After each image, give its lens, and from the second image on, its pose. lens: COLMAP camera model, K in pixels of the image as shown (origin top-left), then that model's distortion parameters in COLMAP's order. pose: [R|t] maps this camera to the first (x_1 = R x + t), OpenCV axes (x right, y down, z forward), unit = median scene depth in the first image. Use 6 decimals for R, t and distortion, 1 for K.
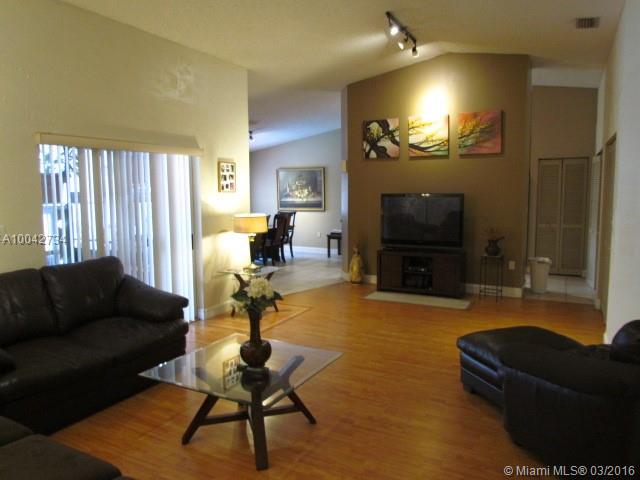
lens RADIAL K [[457.5, 0, 320.5], [0, 457.5, 237.9], [0, 0, 1]] dist [-0.028278, -0.001297]
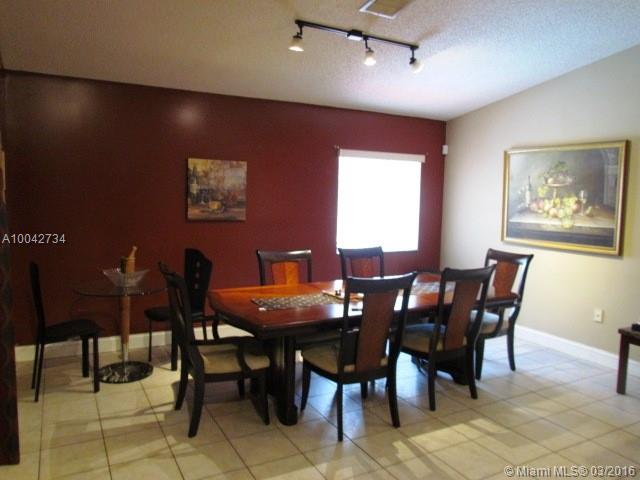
lens RADIAL K [[489.3, 0, 319.1], [0, 489.3, 238.0], [0, 0, 1]] dist [-0.034486, -0.002558]
pose [[0.840310, 0.076221, -0.536722, 0.012728], [-0.085379, 0.996318, 0.007818, -0.055026], [0.535341, 0.039255, 0.843723, 0.522183]]
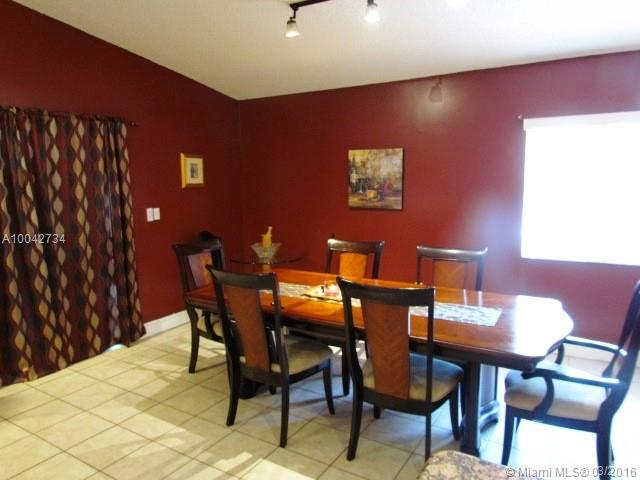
lens RADIAL K [[457.5, 0, 320.2], [0, 457.5, 244.0], [0, 0, 1]] dist [-0.028278, -0.001297]
pose [[-0.049368, 0.150700, -0.987346, 0.092930], [-0.091533, 0.983709, 0.154722, -0.078973], [0.994578, 0.098013, -0.034770, 0.731189]]
